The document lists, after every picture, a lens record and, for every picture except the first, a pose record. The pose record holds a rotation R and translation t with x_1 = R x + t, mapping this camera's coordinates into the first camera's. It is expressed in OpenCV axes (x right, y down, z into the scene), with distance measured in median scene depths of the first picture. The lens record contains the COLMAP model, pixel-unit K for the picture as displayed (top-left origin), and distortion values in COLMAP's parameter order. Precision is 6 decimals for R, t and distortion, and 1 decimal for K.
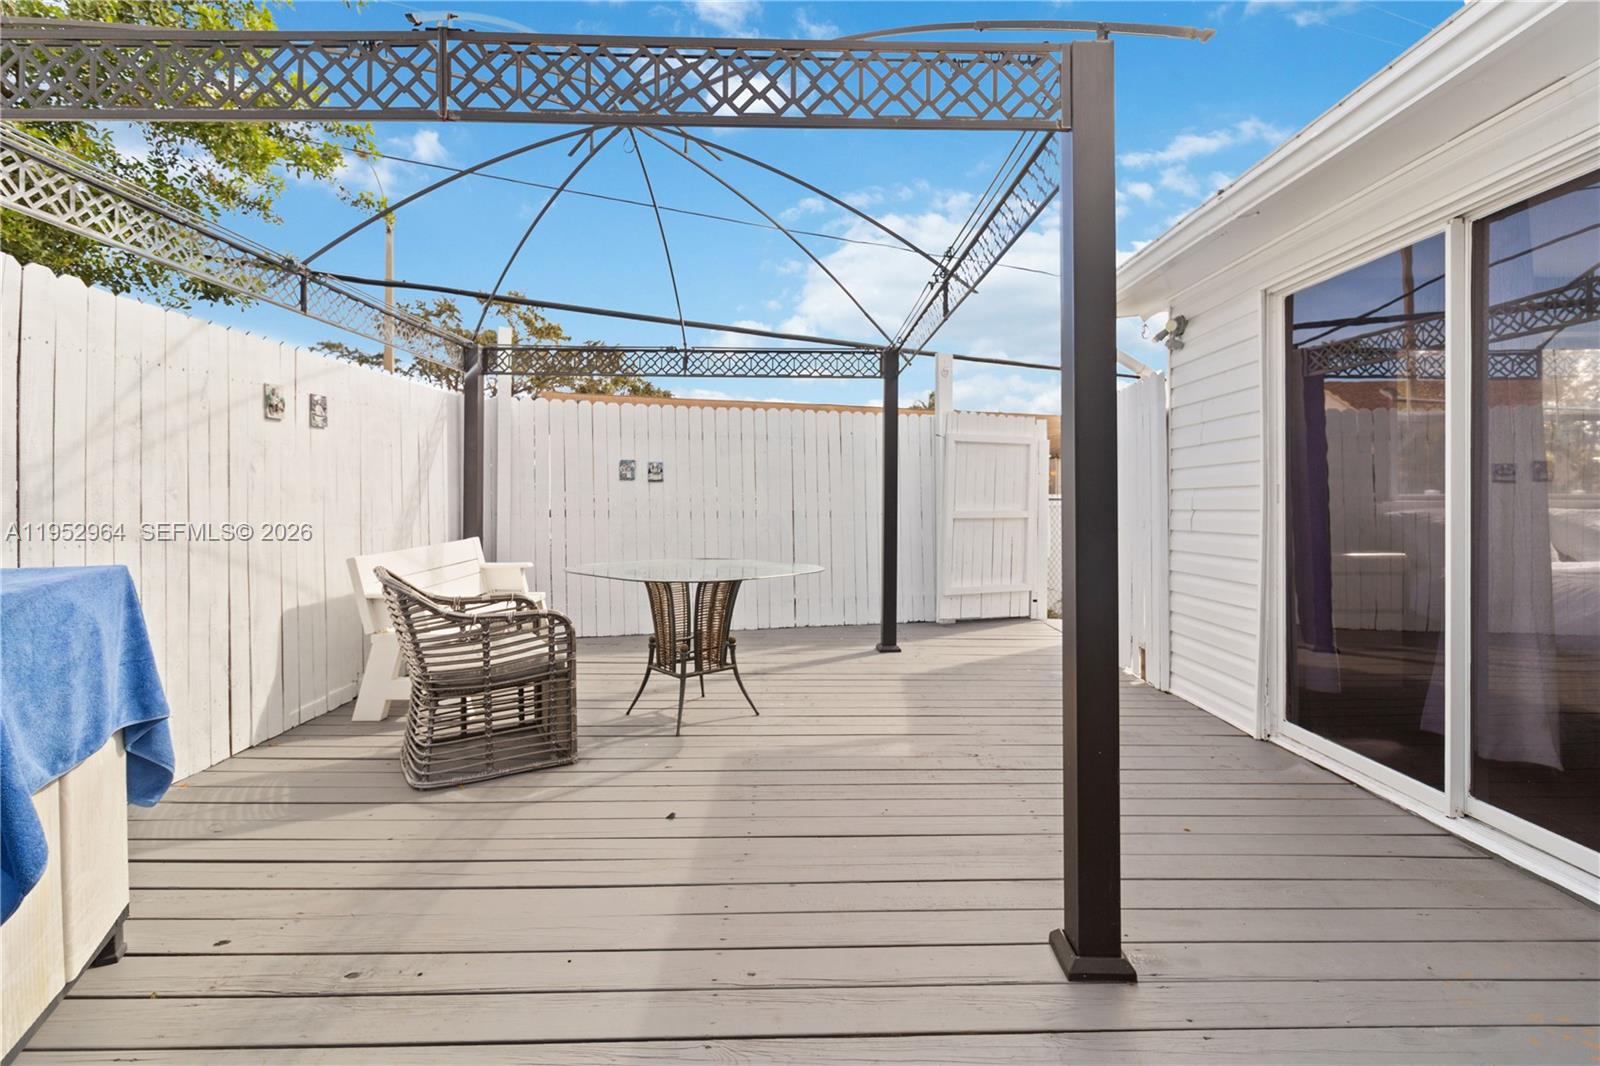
lens RADIAL K [[747.6, 0, 811.5], [0, 747.6, 505.0], [0, 0, 1]] dist [-0.000727, -0.000200]
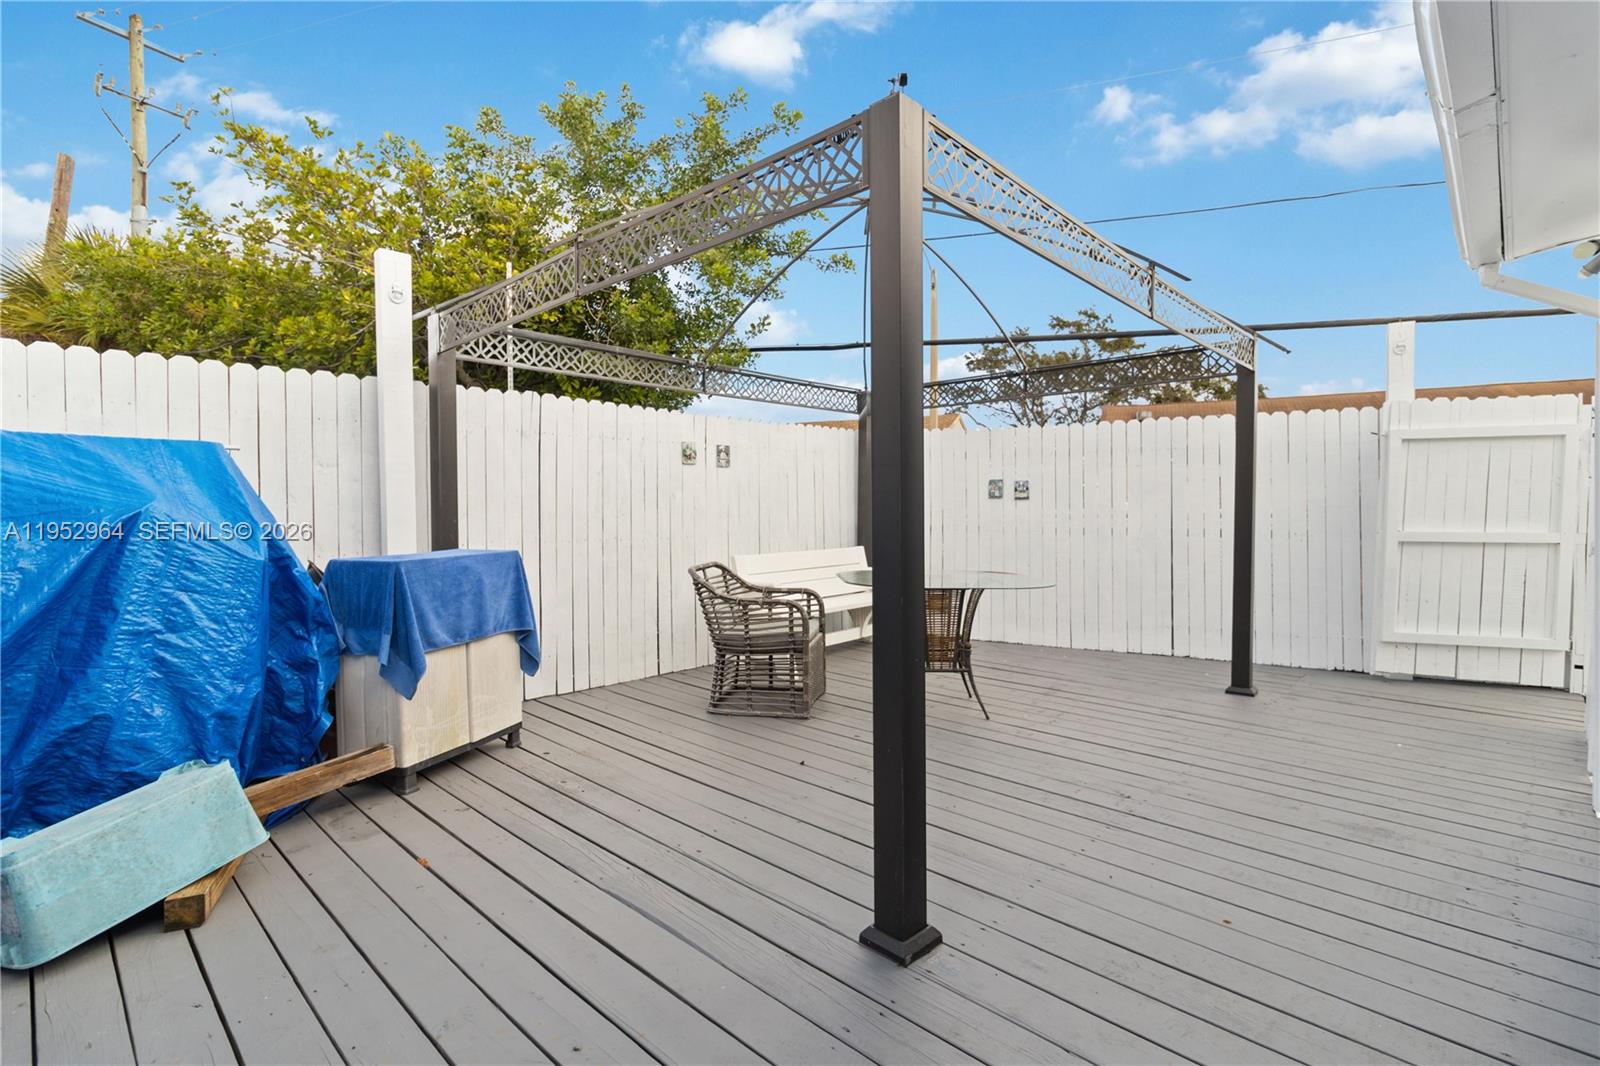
lens RADIAL K [[747.6, 0, 805.6], [0, 747.6, 531.8], [0, 0, 1]] dist [-0.000727, -0.000200]
pose [[0.711327, 0.016376, -0.702671, 0.542052], [-0.004883, 0.999820, 0.018358, -0.004837], [0.702845, -0.009627, 0.711278, 0.068310]]
